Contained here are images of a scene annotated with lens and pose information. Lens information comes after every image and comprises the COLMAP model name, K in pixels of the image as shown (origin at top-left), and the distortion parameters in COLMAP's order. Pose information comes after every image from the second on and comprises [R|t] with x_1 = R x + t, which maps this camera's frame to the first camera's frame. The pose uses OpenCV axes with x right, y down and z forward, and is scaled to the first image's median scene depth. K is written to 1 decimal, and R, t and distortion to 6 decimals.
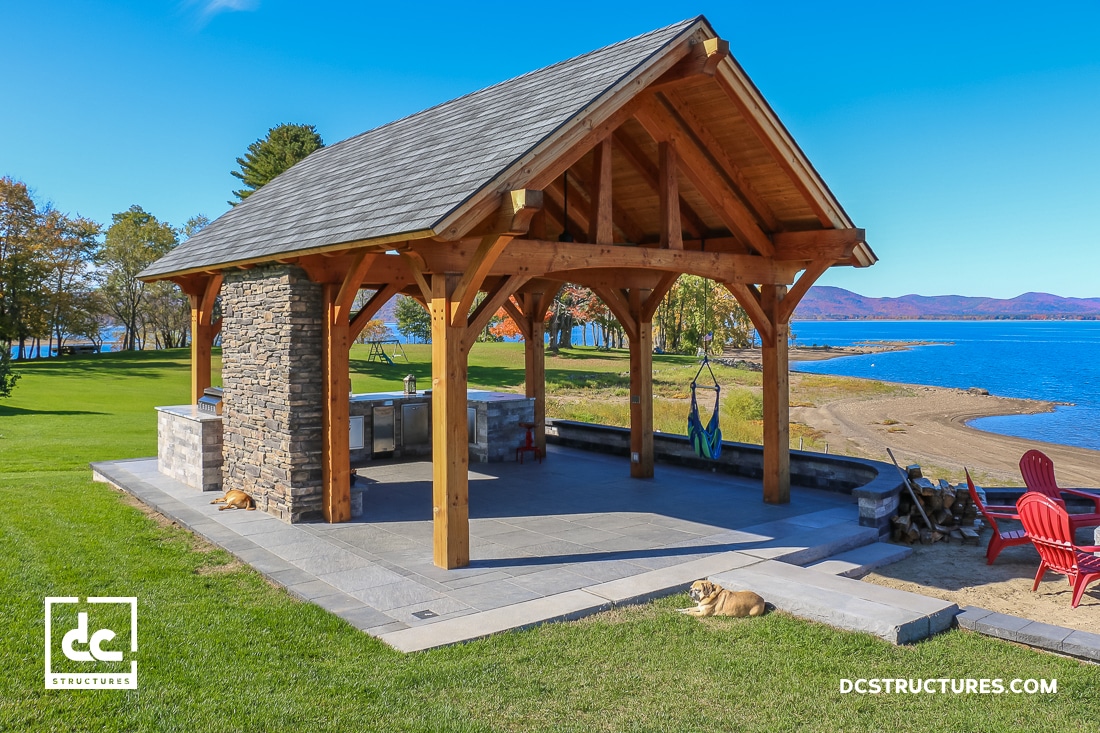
lens RADIAL K [[899.8, 0, 551.6], [0, 899.8, 297.1], [0, 0, 1]] dist [-0.092397, 0.011112]
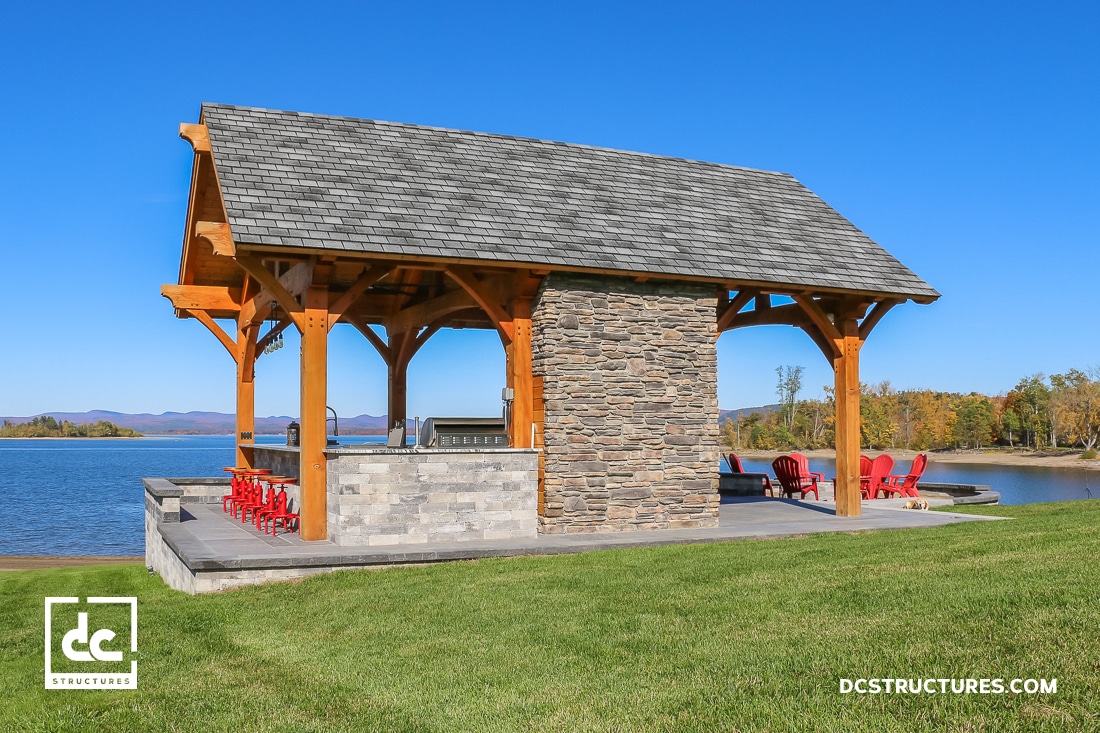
lens RADIAL K [[1010.9, 0, 491.7], [0, 1010.9, 394.8], [0, 0, 1]] dist [-0.157047, 0.124136]
pose [[0.280644, 0.041730, 0.958904, -1.491521], [-0.028050, 0.998984, -0.035264, 0.138952], [-0.959402, -0.017001, 0.281530, 0.886402]]
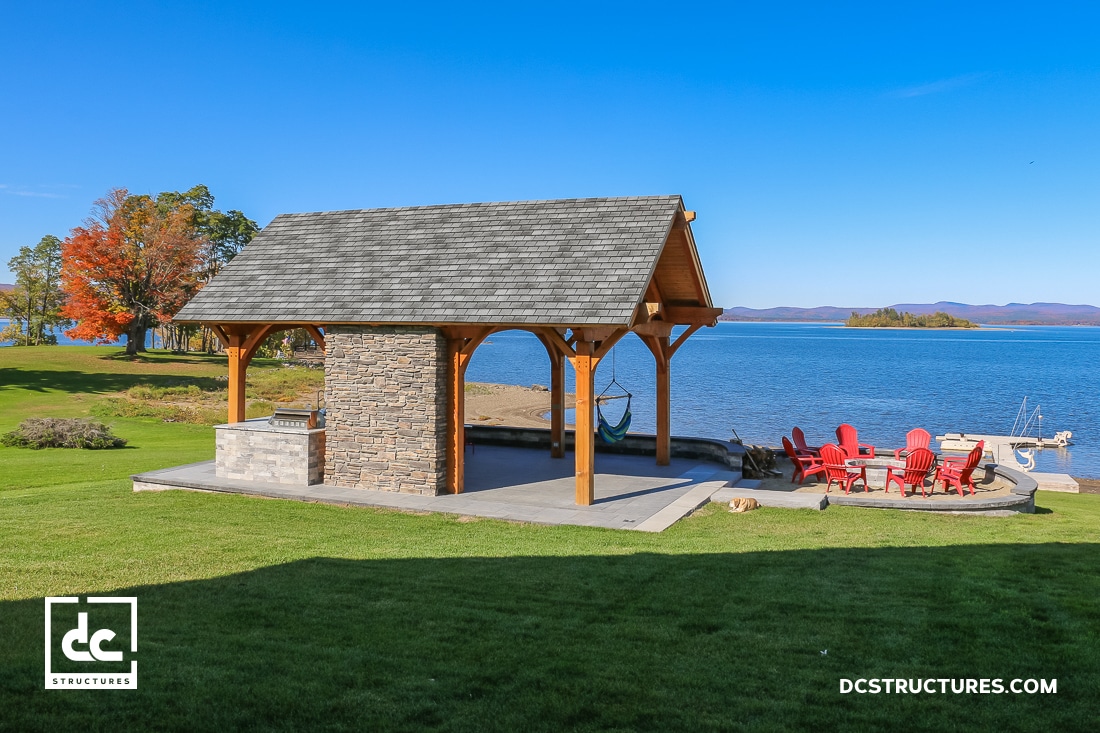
lens RADIAL K [[909.7, 0, 548.5], [0, 909.7, 283.8], [0, 0, 1]] dist [-0.084129, -0.019106]
pose [[0.879215, 0.030170, 0.475469, -0.840161], [-0.024304, 0.999534, -0.018483, -0.084521], [-0.475805, 0.004695, 0.879538, -0.451944]]
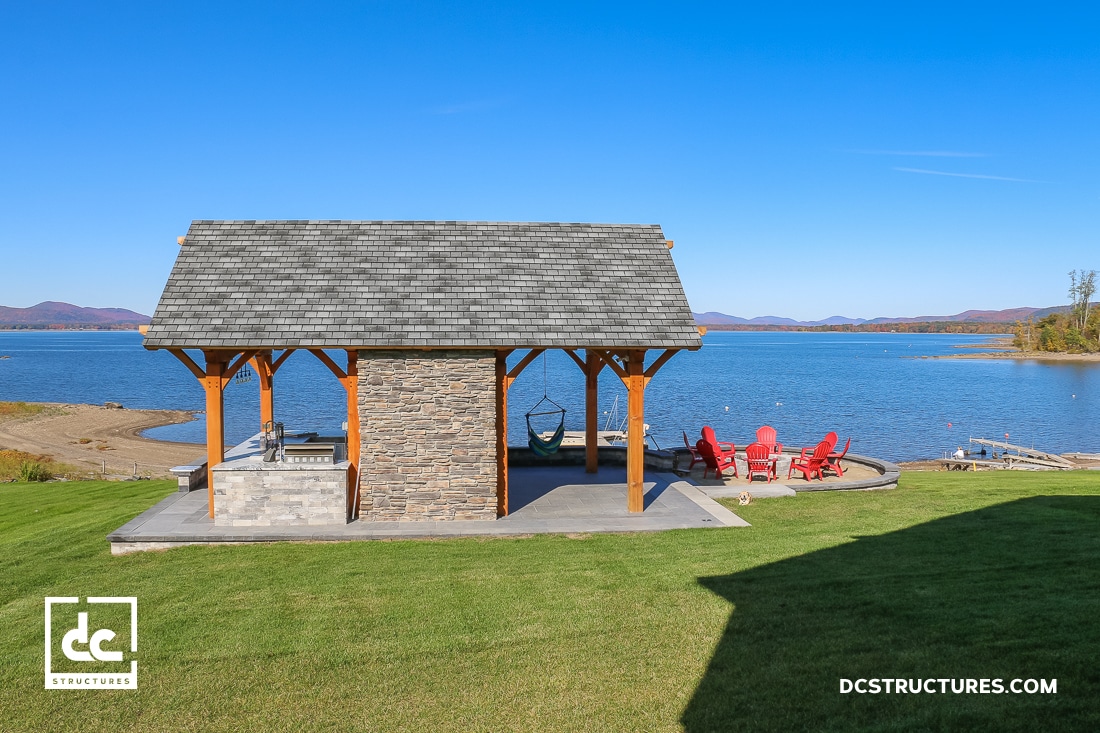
lens RADIAL K [[904.5, 0, 522.0], [0, 904.5, 371.2], [0, 0, 1]] dist [-0.117836, 0.005032]
pose [[0.554568, -0.033596, 0.831460, -1.494270], [-0.026540, 0.997962, 0.058026, -0.089554], [-0.831715, -0.054246, 0.552547, 0.109255]]
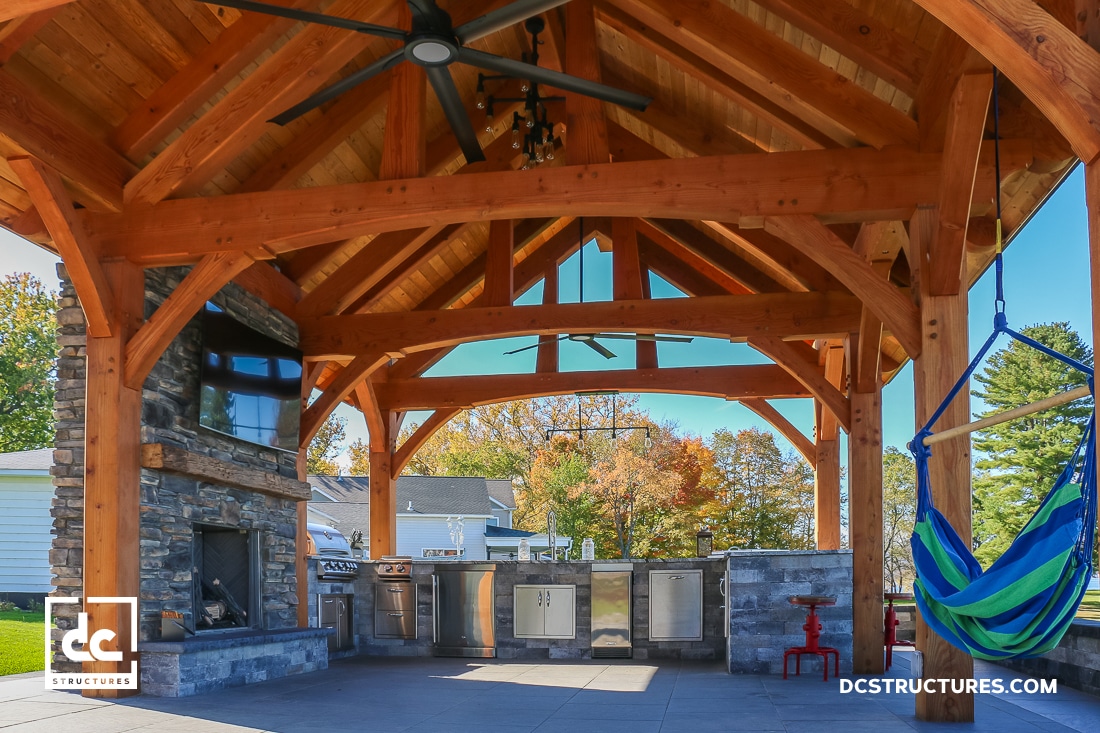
lens RADIAL K [[956.9, 0, 553.0], [0, 956.9, 506.2], [0, 0, 1]] dist [-0.105293, 0.072708]
pose [[0.670525, -0.057619, -0.739646, 0.351283], [0.019043, 0.997988, -0.060481, 0.170063], [0.741642, 0.026469, 0.670273, 0.807022]]
